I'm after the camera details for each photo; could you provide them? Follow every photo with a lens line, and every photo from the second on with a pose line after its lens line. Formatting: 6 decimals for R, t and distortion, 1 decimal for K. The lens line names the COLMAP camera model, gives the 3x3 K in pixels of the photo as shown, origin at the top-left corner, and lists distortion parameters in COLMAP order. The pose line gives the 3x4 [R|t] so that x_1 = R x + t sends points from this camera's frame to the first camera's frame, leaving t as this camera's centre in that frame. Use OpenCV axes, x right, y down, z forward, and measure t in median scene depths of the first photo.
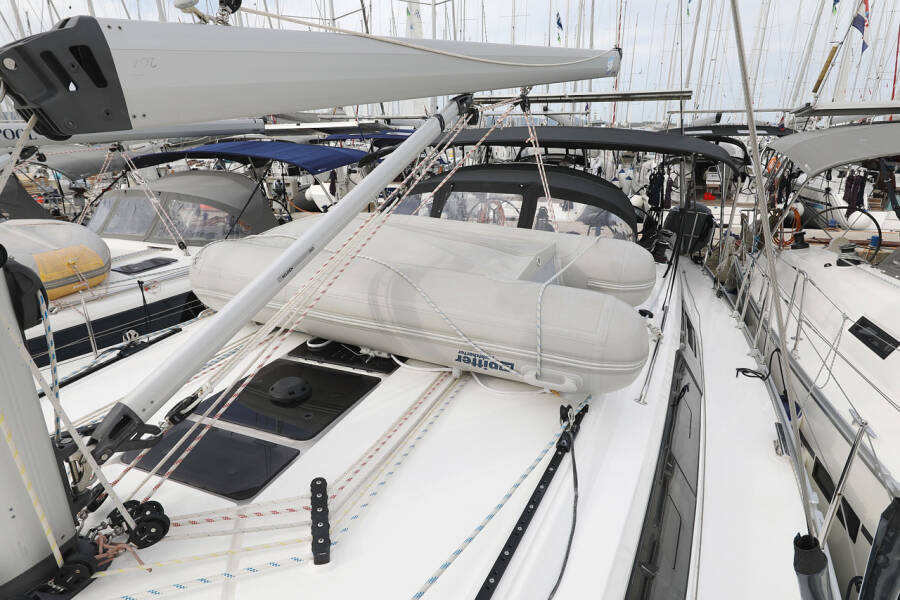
lens RADIAL K [[518.3, 0, 450.0], [0, 518.3, 300.0], [0, 0, 1]] dist [0.003578, -0.000250]
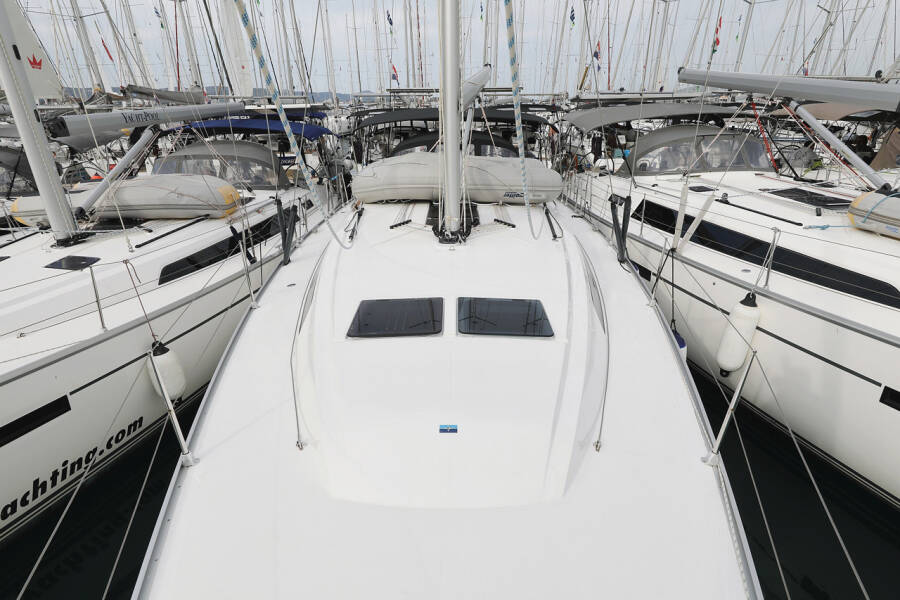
lens RADIAL K [[462.2, 0, 450.0], [0, 462.2, 300.0], [0, 0, 1]] dist [-0.004255, -0.000367]
pose [[0.931100, -0.139510, 0.337030, -0.216535], [0.110049, 0.988355, 0.105090, 0.066719], [-0.347766, -0.060760, 0.935610, -0.240088]]
